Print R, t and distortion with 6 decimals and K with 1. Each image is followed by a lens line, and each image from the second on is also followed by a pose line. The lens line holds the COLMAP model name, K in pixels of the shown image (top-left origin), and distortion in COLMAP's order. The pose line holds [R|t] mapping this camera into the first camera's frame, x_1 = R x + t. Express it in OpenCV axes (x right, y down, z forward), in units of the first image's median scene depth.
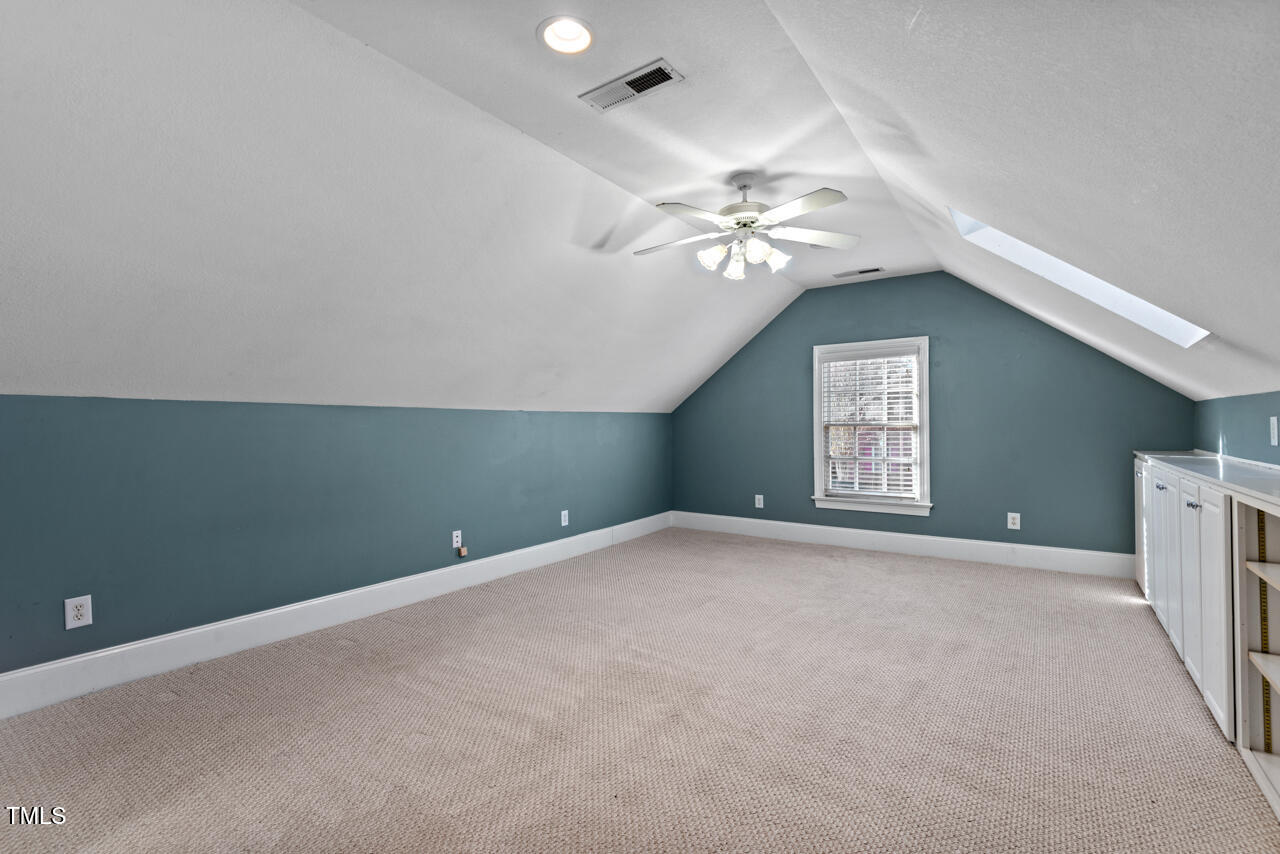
lens RADIAL K [[584.5, 0, 639.6], [0, 584.5, 421.3], [0, 0, 1]] dist [0.004120, 0.000241]
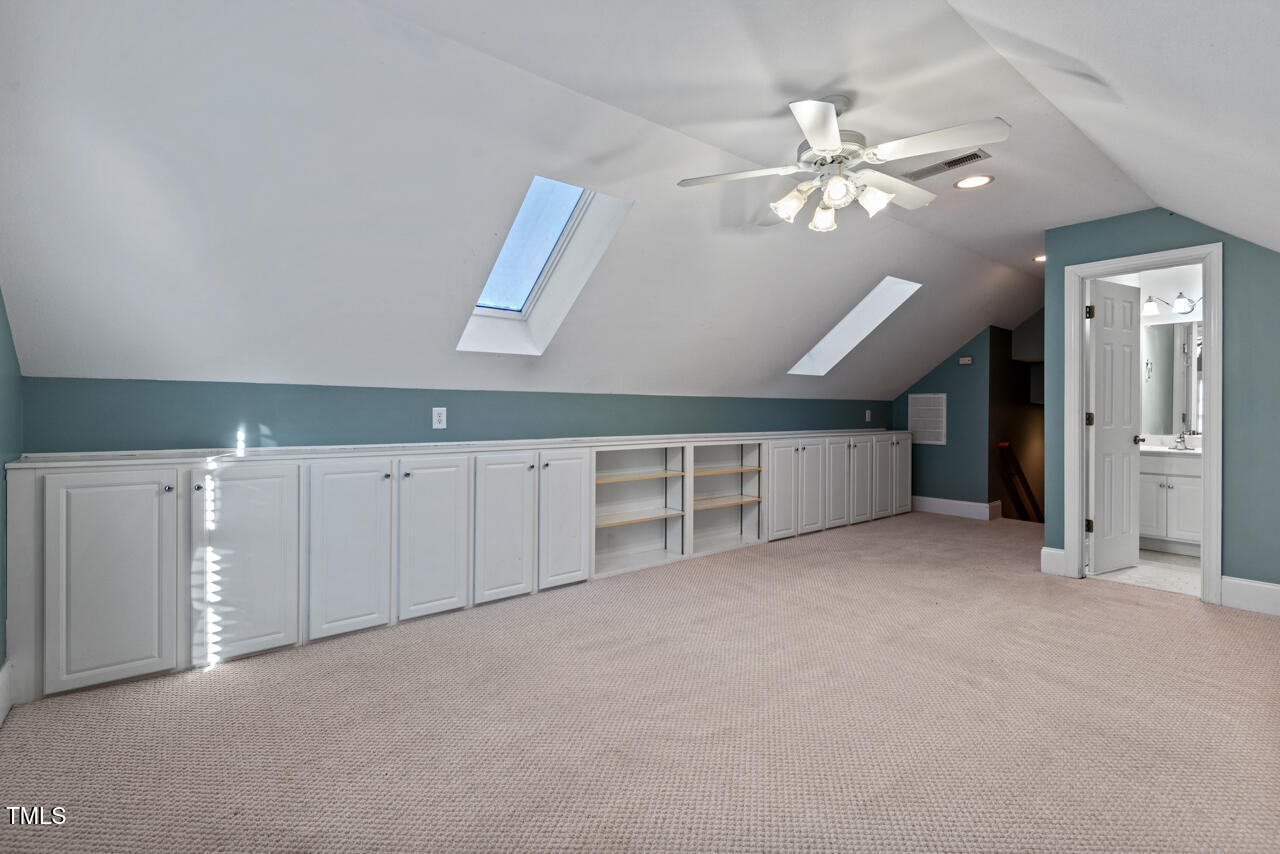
lens RADIAL K [[584.5, 0, 640.5], [0, 584.5, 418.6], [0, 0, 1]] dist [0.004120, 0.000241]
pose [[-0.958877, 0.001820, 0.283818, 0.249607], [0.002576, 0.999994, 0.002287, 0.016342], [-0.283812, 0.002924, -0.958876, 2.242418]]
